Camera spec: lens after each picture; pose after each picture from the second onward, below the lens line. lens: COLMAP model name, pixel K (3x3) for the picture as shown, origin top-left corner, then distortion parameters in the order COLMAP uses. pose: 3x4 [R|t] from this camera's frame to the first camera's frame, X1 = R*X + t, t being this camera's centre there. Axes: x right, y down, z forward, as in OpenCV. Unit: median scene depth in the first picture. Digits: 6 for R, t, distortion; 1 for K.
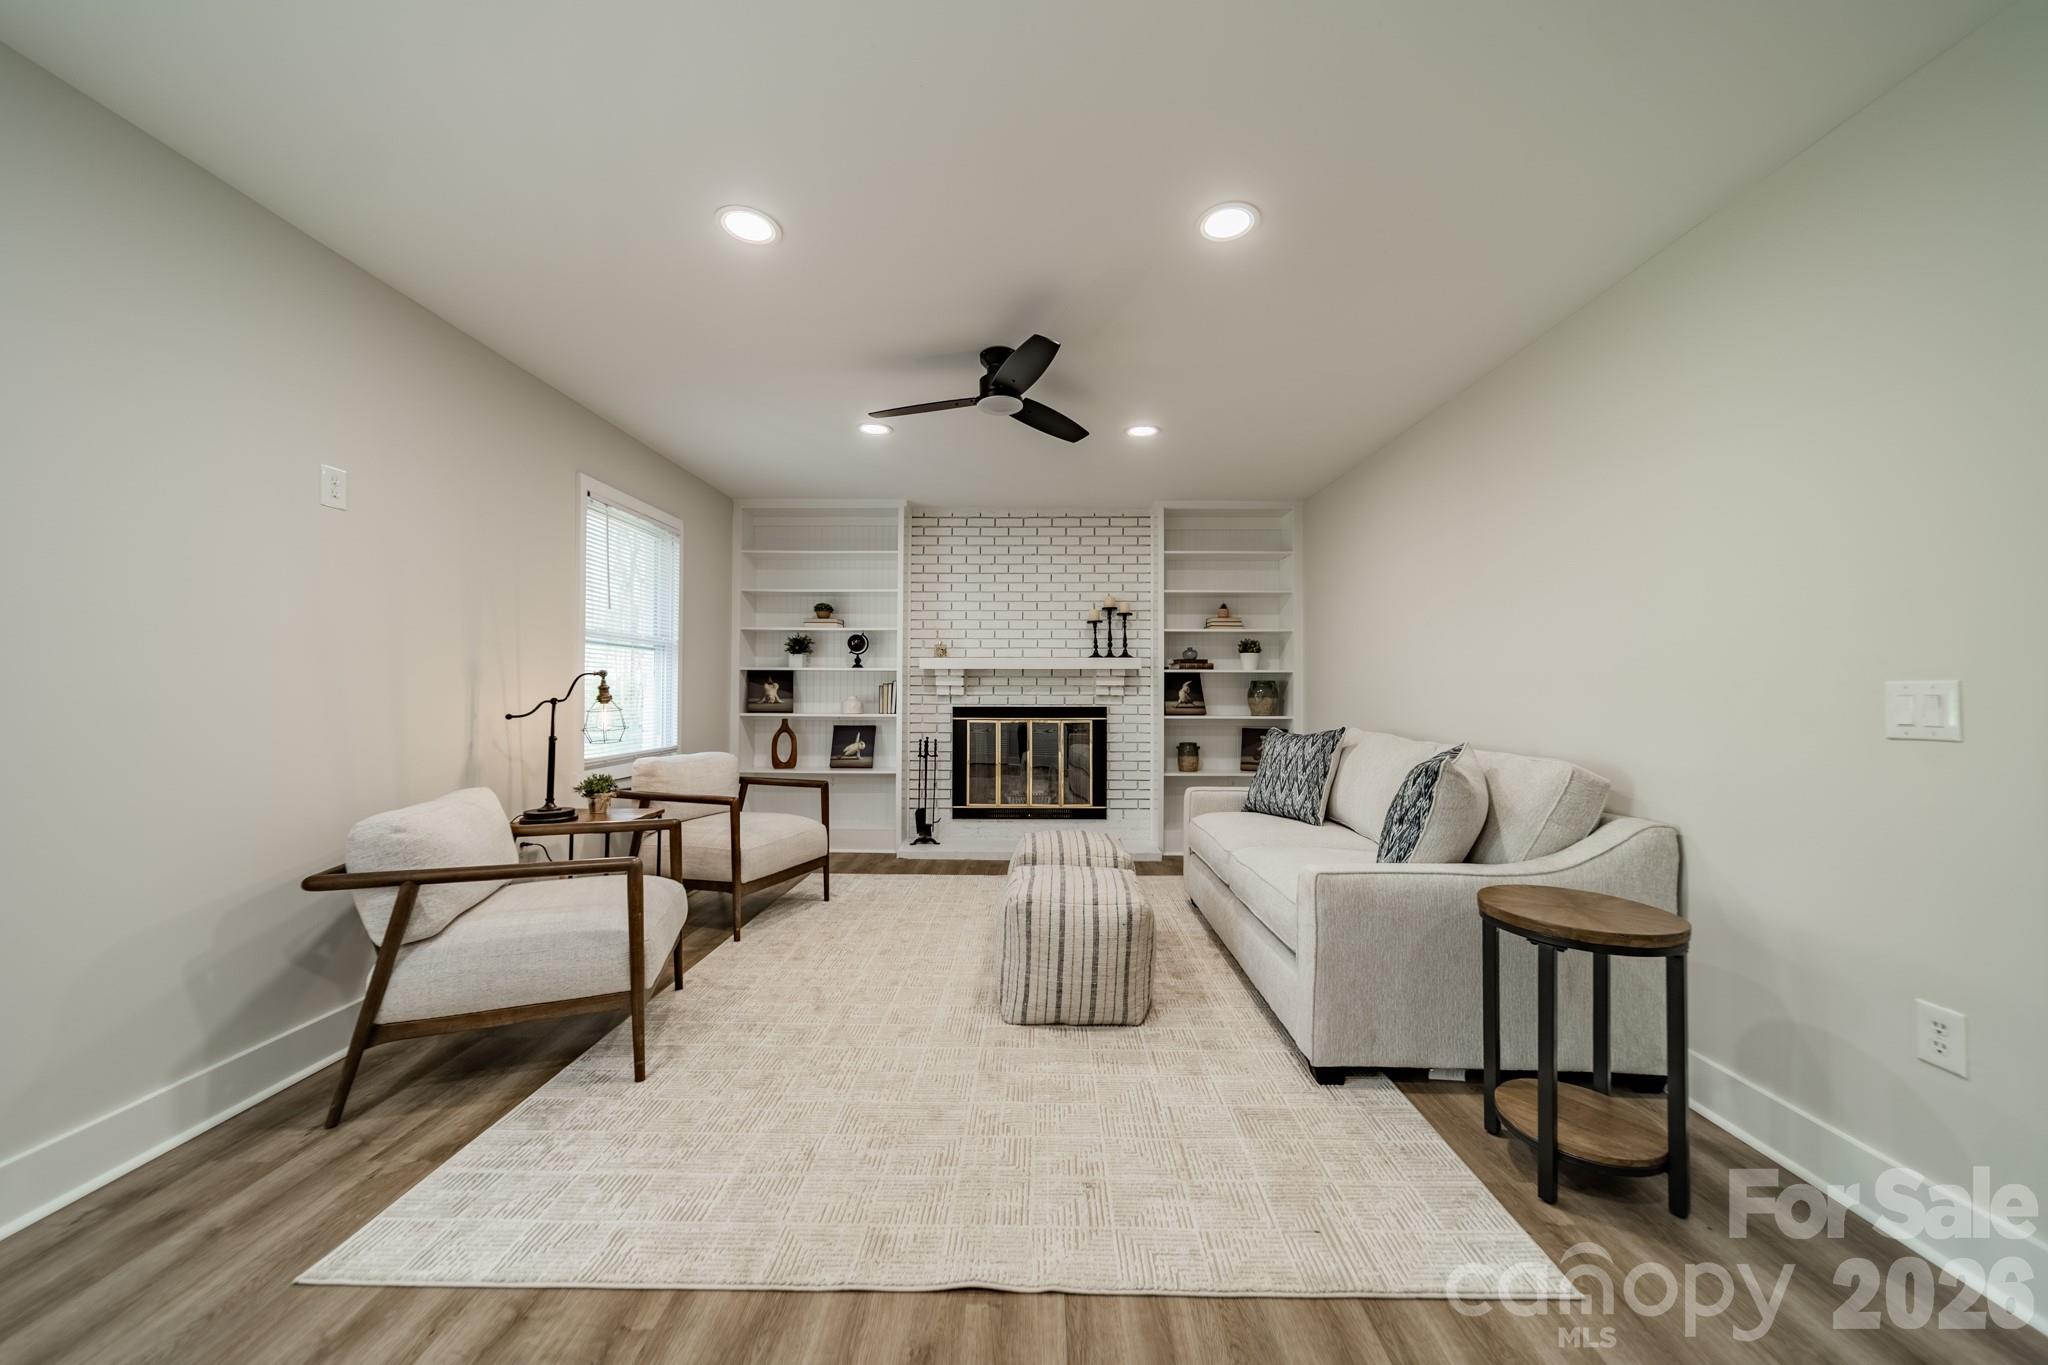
lens RADIAL K [[725.8, 0, 1029.1], [0, 725.8, 678.4], [0, 0, 1]] dist [0.007980, -0.000186]
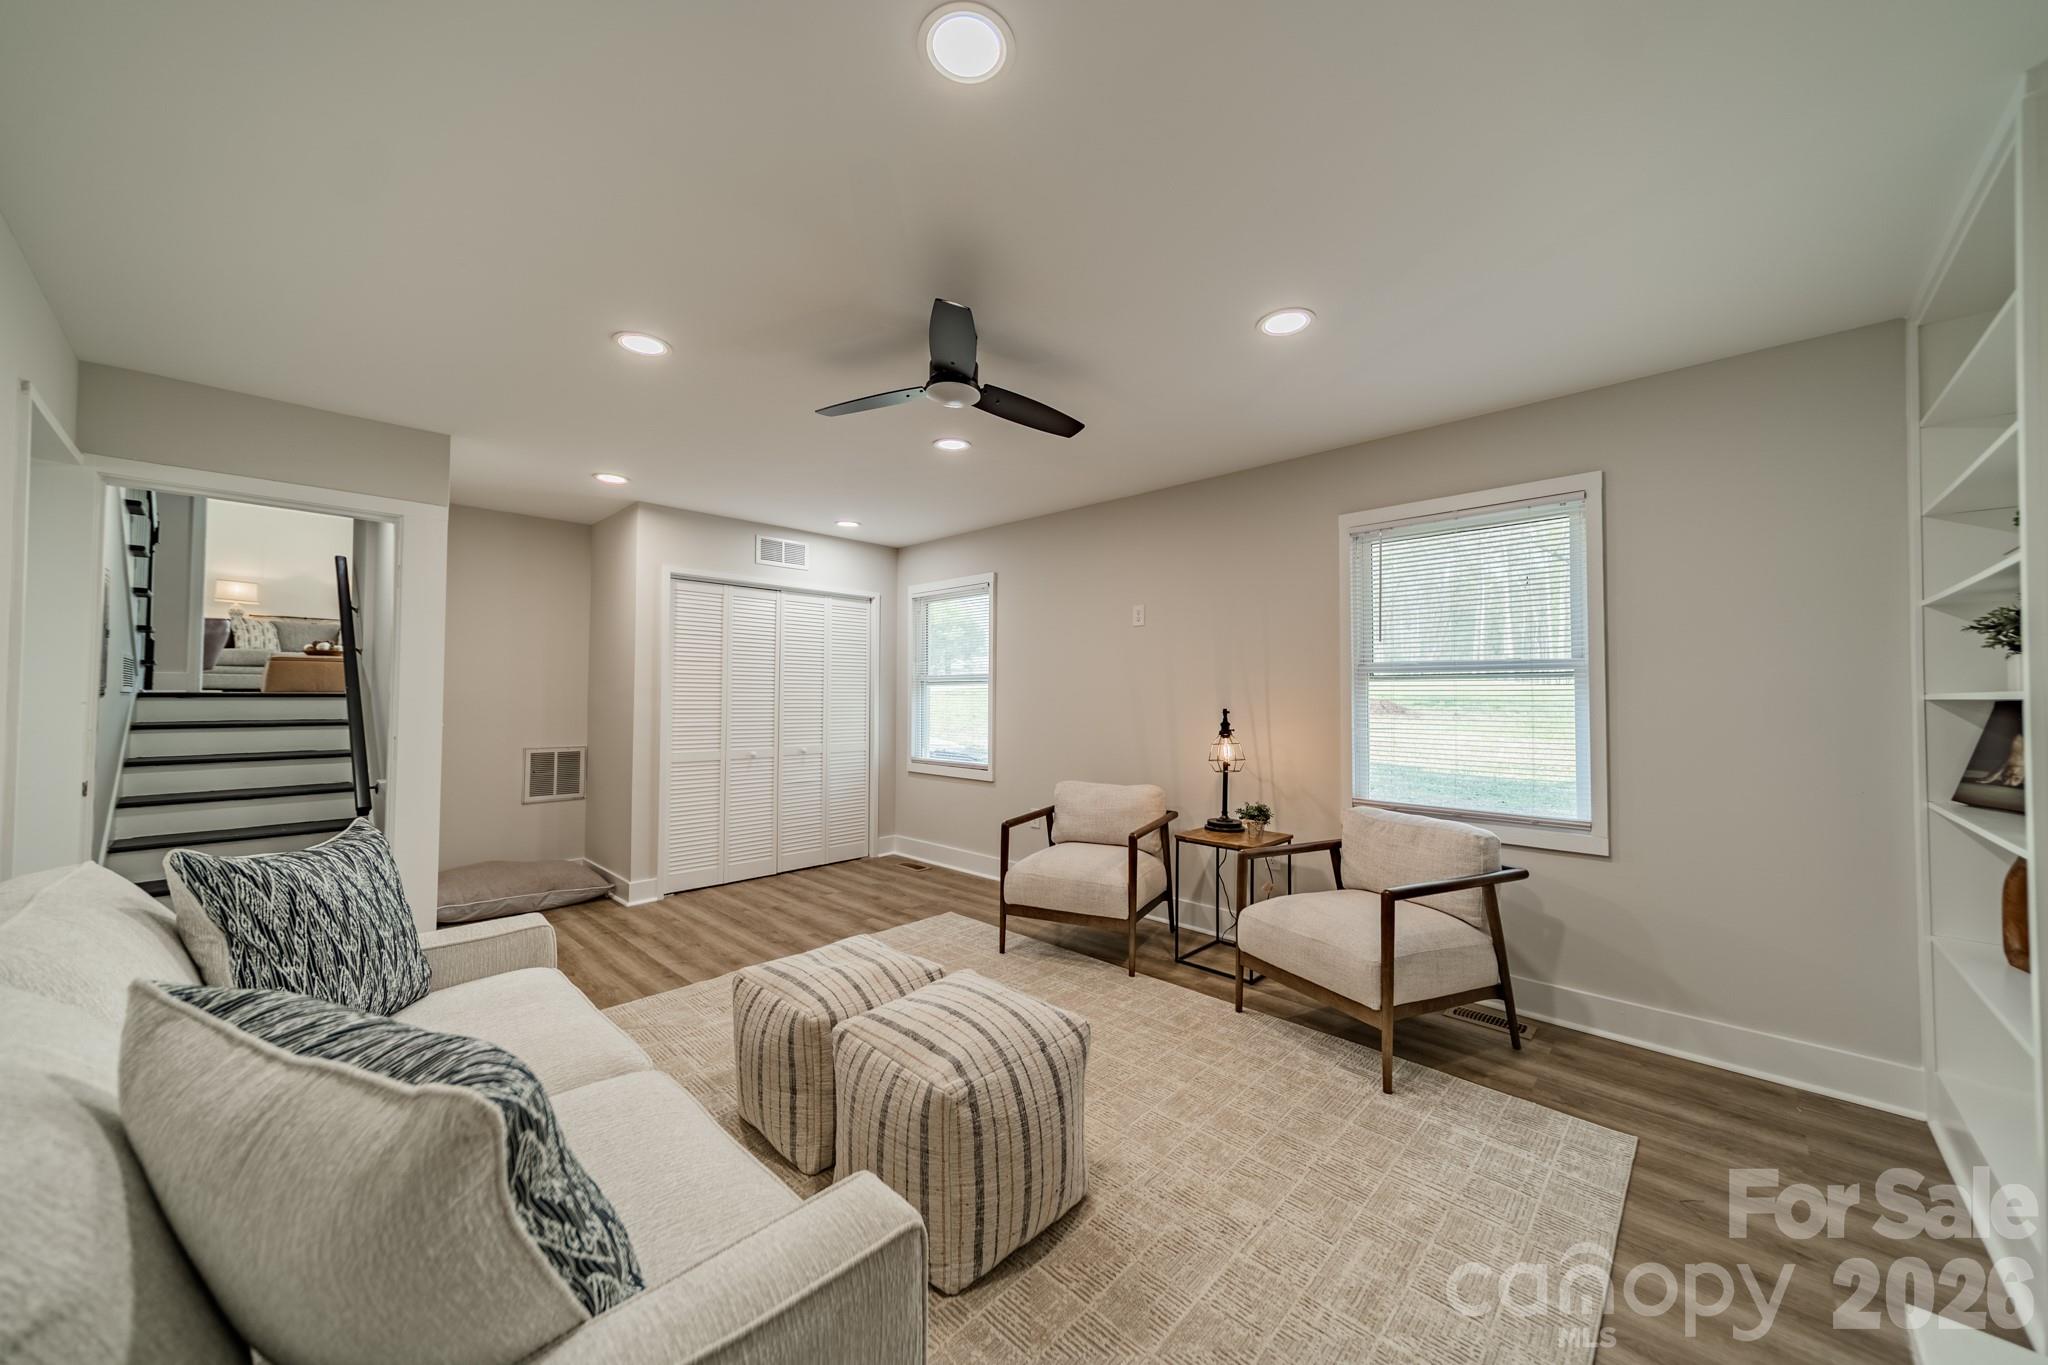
lens RADIAL K [[725.8, 0, 1029.1], [0, 725.8, 678.4], [0, 0, 1]] dist [0.007980, -0.000186]
pose [[-0.682193, -0.027808, -0.730644, 0.269292], [0.002343, 0.999188, -0.040216, -0.008087], [0.731169, -0.029147, -0.681574, 0.880928]]
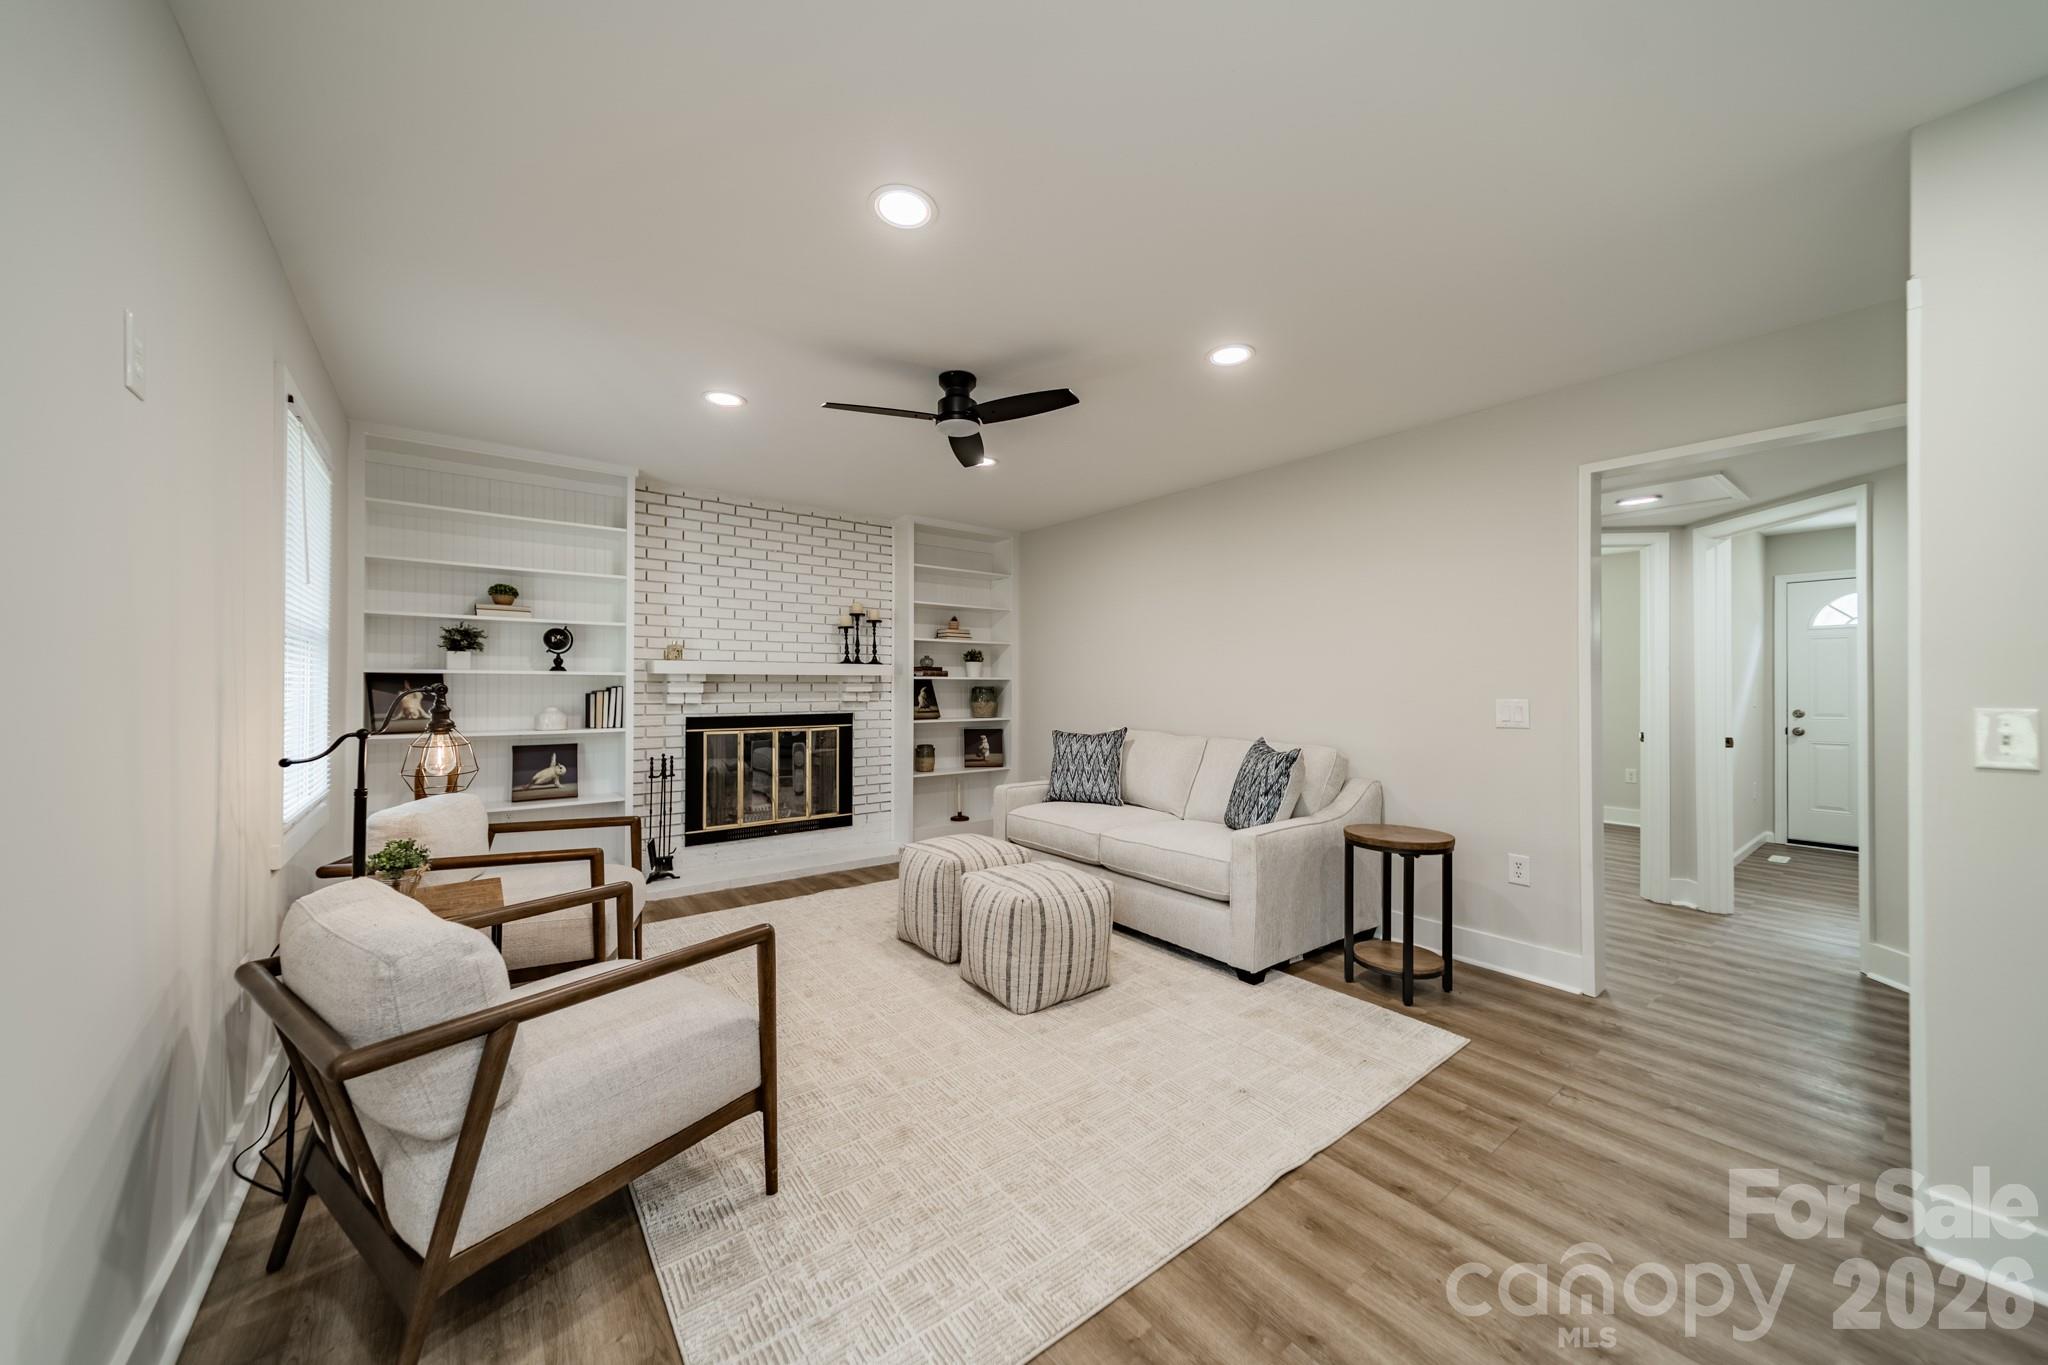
lens RADIAL K [[725.8, 0, 1029.1], [0, 725.8, 678.4], [0, 0, 1]] dist [0.007980, -0.000186]
pose [[0.782458, 0.005770, 0.622677, -0.328399], [-0.010281, 0.999940, 0.003652, -0.014606], [-0.622619, -0.009259, 0.782470, 0.070682]]
